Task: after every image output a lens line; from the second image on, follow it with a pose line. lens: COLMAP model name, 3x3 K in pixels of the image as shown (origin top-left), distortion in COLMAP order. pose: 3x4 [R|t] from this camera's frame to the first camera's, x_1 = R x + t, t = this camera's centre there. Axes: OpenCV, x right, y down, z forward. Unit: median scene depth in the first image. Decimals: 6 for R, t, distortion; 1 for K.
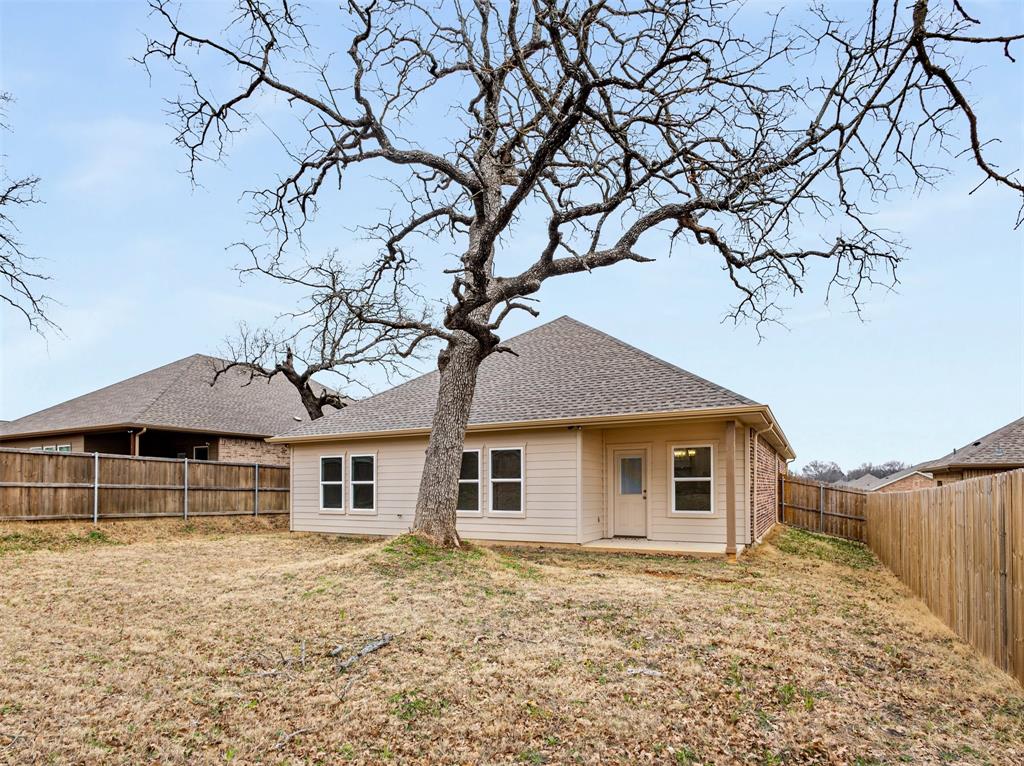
lens RADIAL K [[584.5, 0, 512.0], [0, 584.5, 383.0], [0, 0, 1]] dist [0.006537, -0.000473]
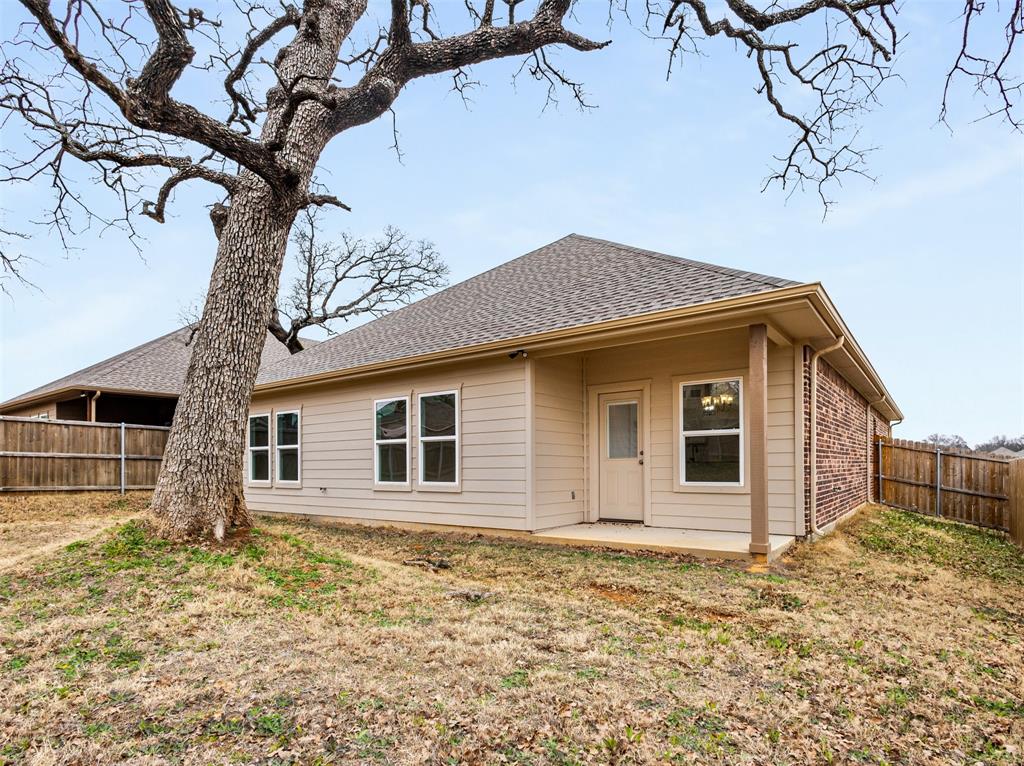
lens RADIAL K [[584.5, 0, 512.0], [0, 584.5, 383.0], [0, 0, 1]] dist [0.006537, -0.000473]
pose [[0.988808, -0.023666, -0.147306, 0.165888], [0.028974, 0.999002, 0.033995, 0.072452], [0.146354, -0.037882, 0.988507, 0.299850]]
